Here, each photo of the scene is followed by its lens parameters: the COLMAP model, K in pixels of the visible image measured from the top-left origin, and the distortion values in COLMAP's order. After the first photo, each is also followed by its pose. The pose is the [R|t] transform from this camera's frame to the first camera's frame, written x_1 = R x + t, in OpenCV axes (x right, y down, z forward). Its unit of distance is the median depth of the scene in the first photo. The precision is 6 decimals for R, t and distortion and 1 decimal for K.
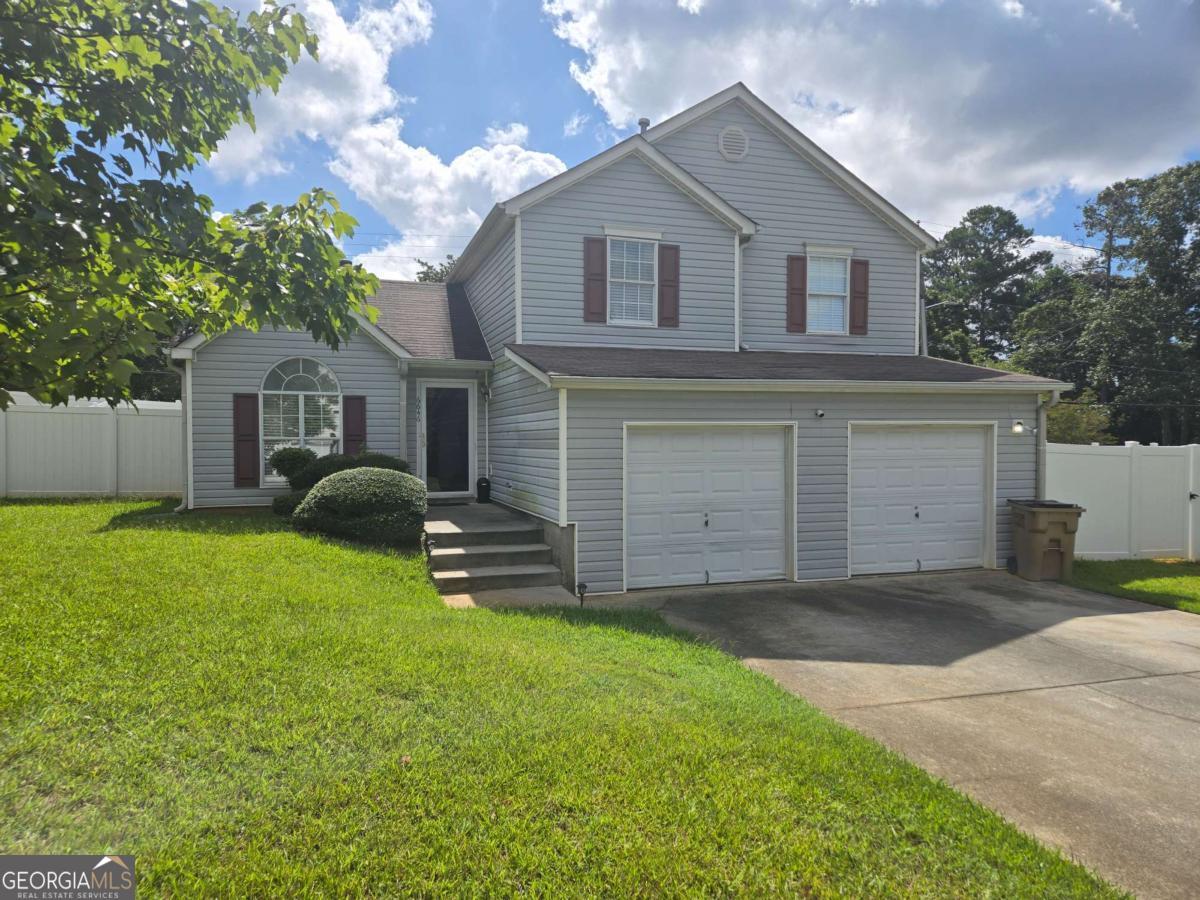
lens RADIAL K [[775.5, 0, 567.8], [0, 775.5, 455.8], [0, 0, 1]] dist [0.026171, -0.003752]
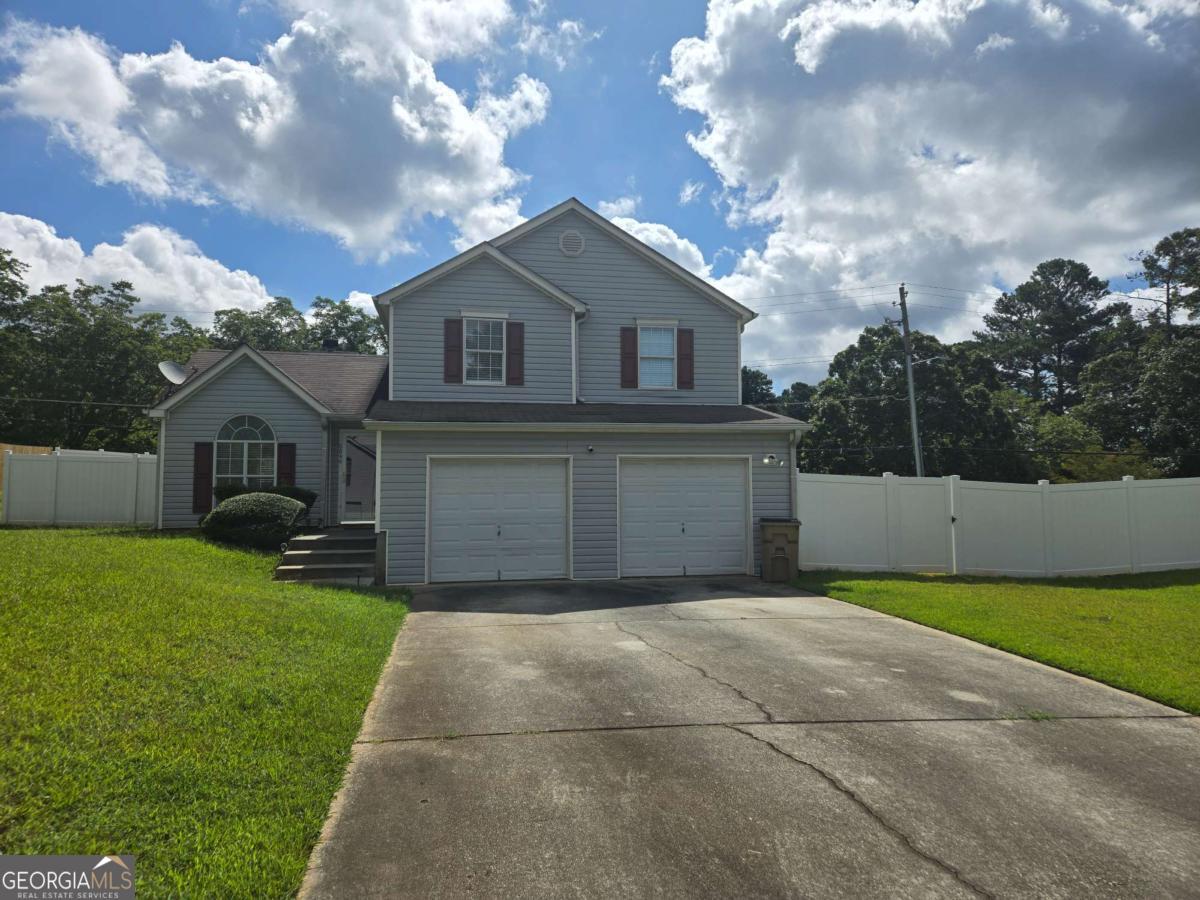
lens RADIAL K [[802.4, 0, 599.9], [0, 802.4, 446.4], [0, 0, 1]] dist [0.032203, 0.001200]
pose [[0.992429, -0.011835, -0.122246, 0.402212], [0.000100, 0.995424, -0.095556, 0.055462], [0.122817, 0.094821, 0.987889, -0.256507]]
